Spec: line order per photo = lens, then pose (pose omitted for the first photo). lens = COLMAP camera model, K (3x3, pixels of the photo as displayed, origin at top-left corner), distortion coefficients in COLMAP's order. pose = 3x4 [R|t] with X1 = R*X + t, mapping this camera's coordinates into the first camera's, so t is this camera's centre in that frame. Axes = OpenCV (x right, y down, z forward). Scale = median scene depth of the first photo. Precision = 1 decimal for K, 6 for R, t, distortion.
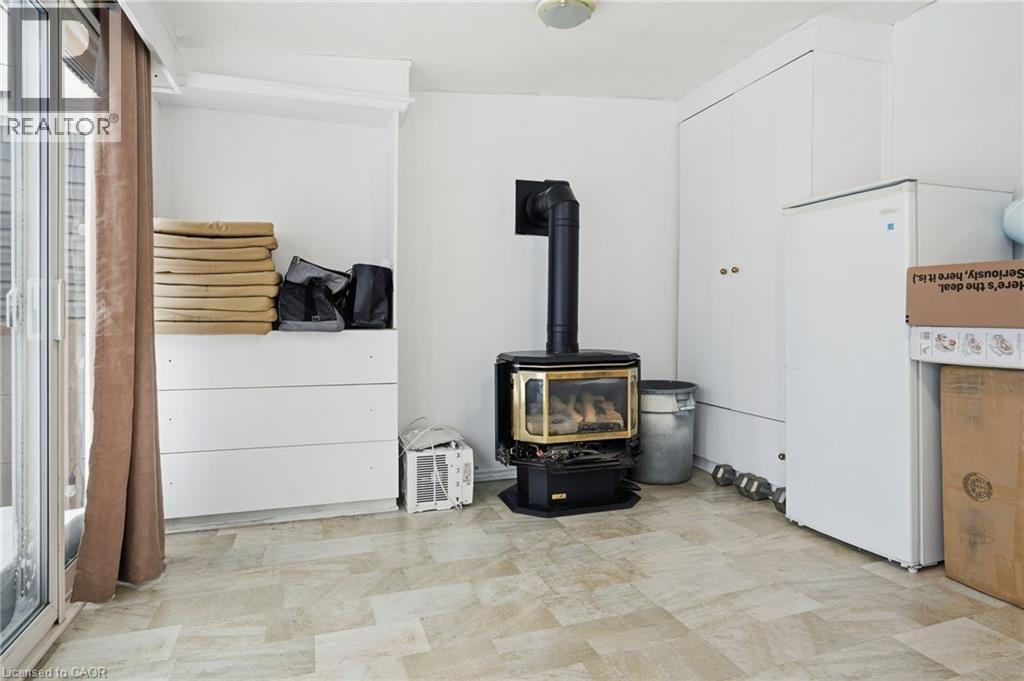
lens RADIAL K [[553.4, 0, 512.1], [0, 553.4, 324.7], [0, 0, 1]] dist [-0.057526, 0.000327]
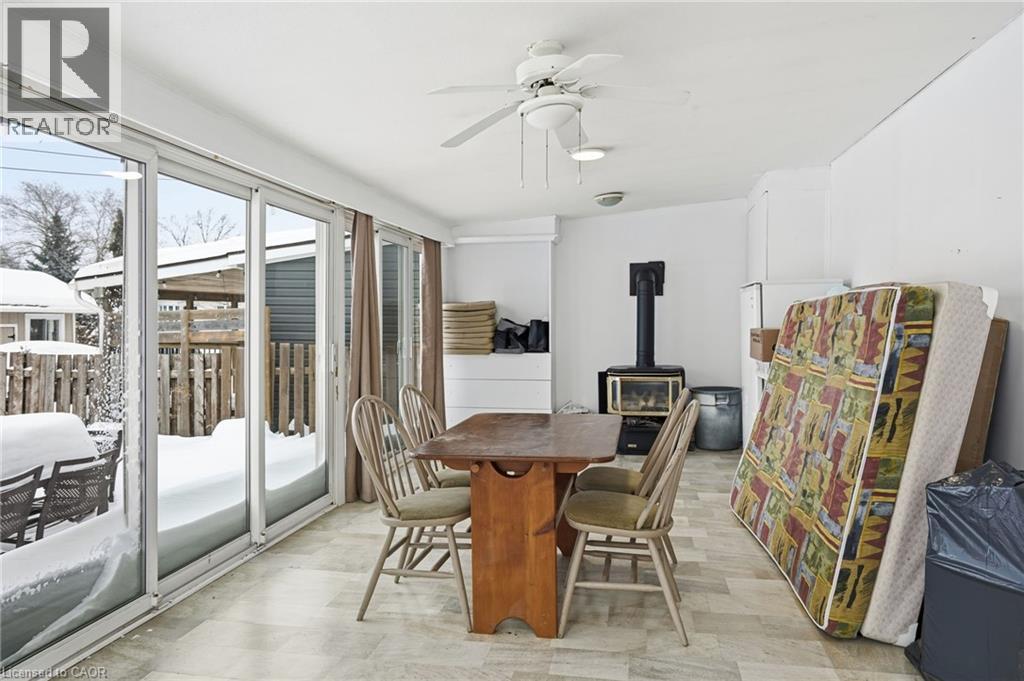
lens RADIAL K [[487.3, 0, 512.0], [0, 487.3, 340.5], [0, 0, 1]] dist [-0.059908, 0.028272]
pose [[0.892071, 0.000828, -0.451894, 0.465480], [-0.000698, 1.000000, 0.000456, -0.036866], [0.451894, -0.000092, 0.892071, -0.623293]]
